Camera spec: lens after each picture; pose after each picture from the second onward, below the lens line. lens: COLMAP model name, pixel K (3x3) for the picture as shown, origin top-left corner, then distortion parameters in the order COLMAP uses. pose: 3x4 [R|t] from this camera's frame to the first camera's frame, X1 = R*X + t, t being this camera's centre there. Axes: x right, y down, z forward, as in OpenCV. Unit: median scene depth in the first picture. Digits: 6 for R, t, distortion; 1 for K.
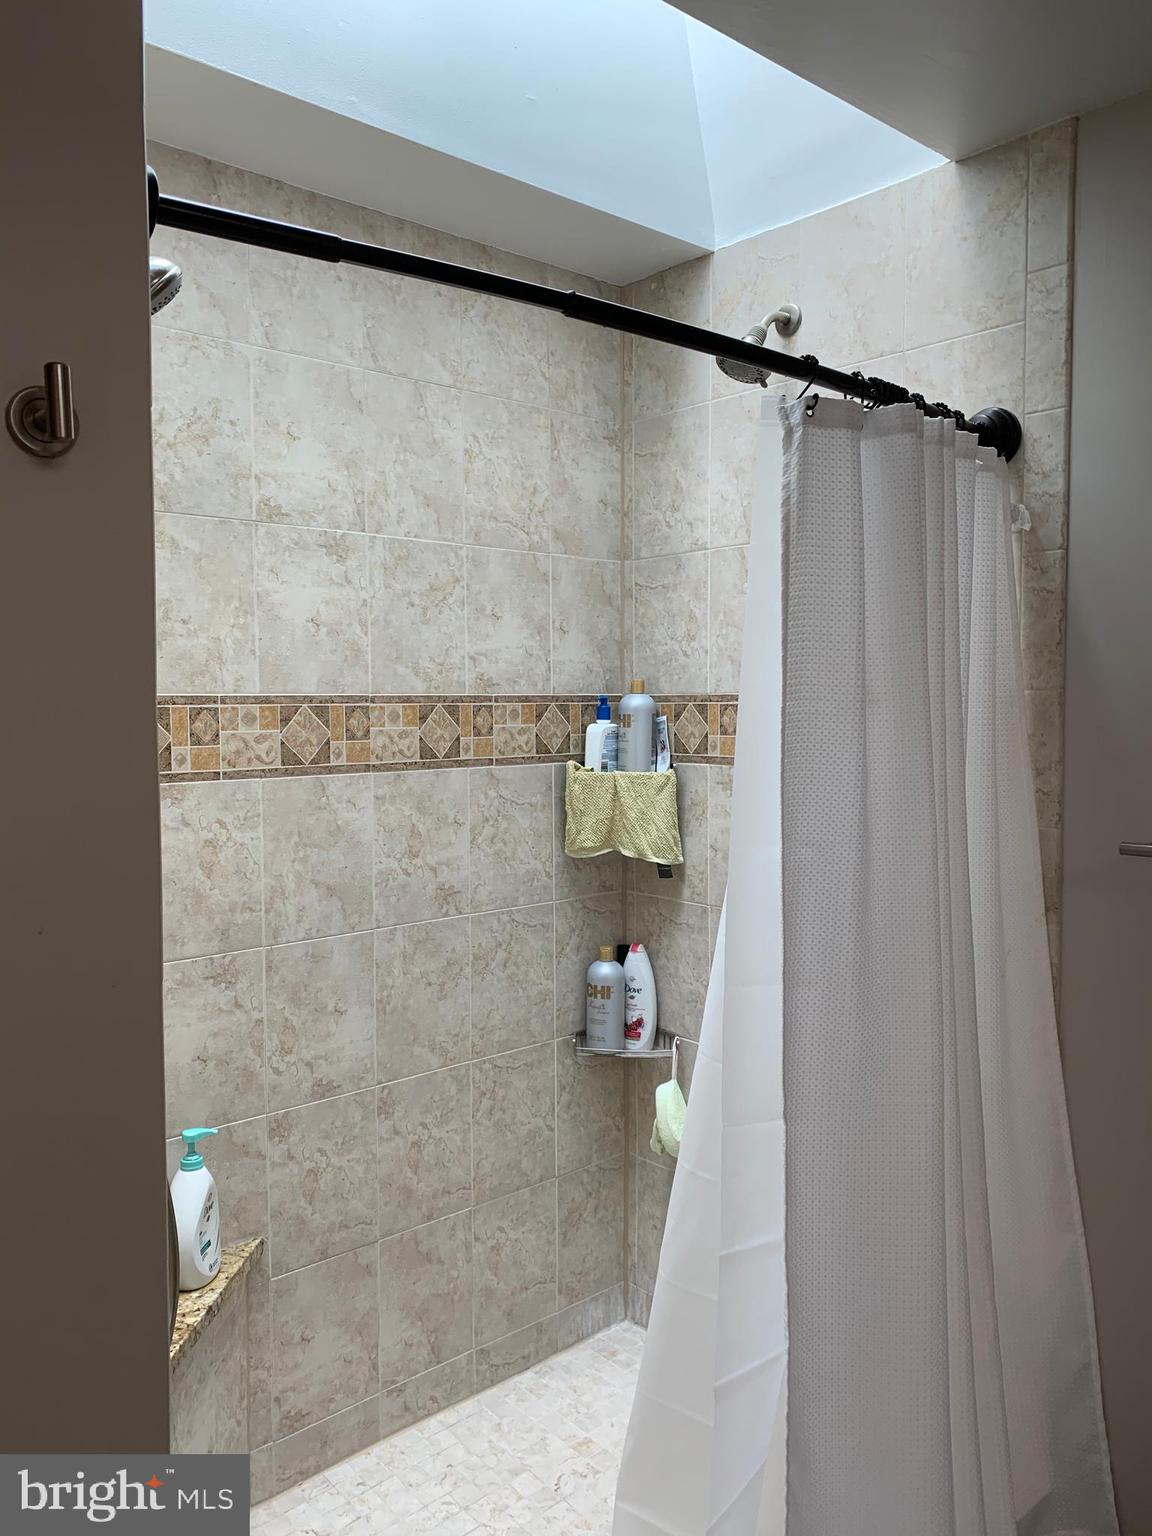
lens RADIAL K [[1182.1, 0, 576.0], [0, 1182.1, 768.0], [0, 0, 1]] dist [-0.011015, -0.005236]
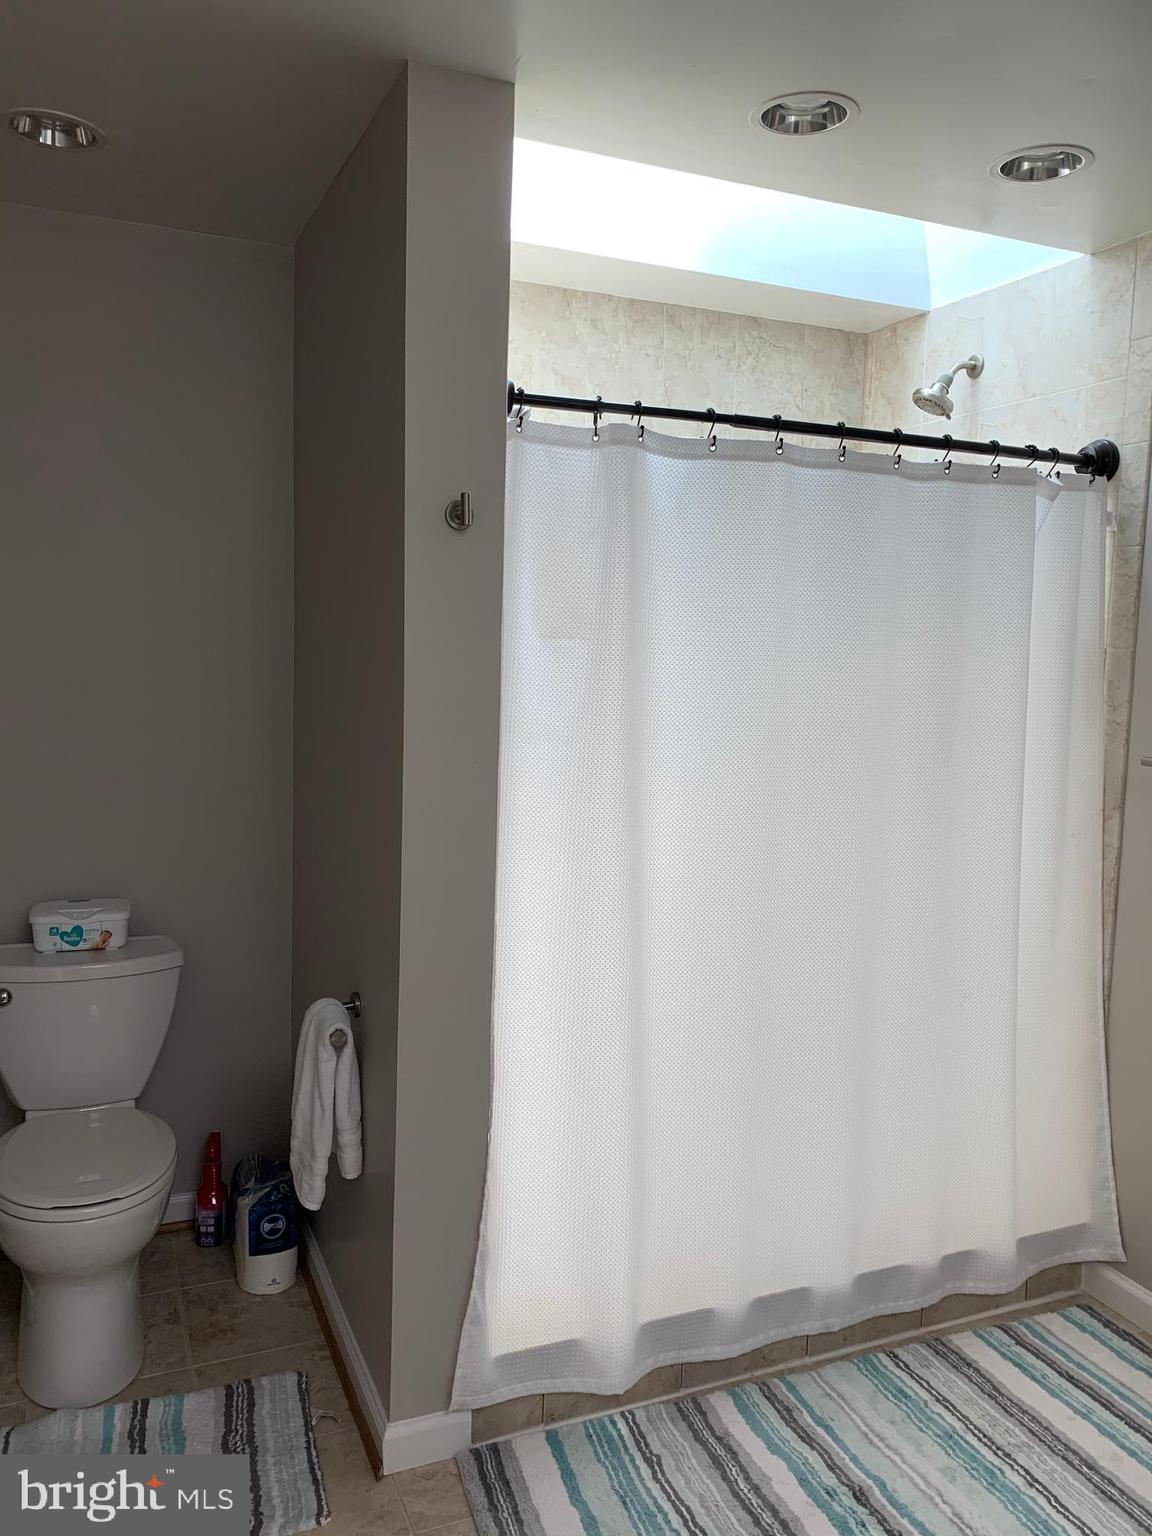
lens RADIAL K [[1182.1, 0, 576.0], [0, 1182.1, 768.0], [0, 0, 1]] dist [-0.011015, -0.005236]
pose [[0.949227, 0.067889, -0.307179, 0.224696], [-0.053273, 0.997024, 0.055730, 0.030187], [0.310049, -0.036537, 0.950018, -0.505854]]
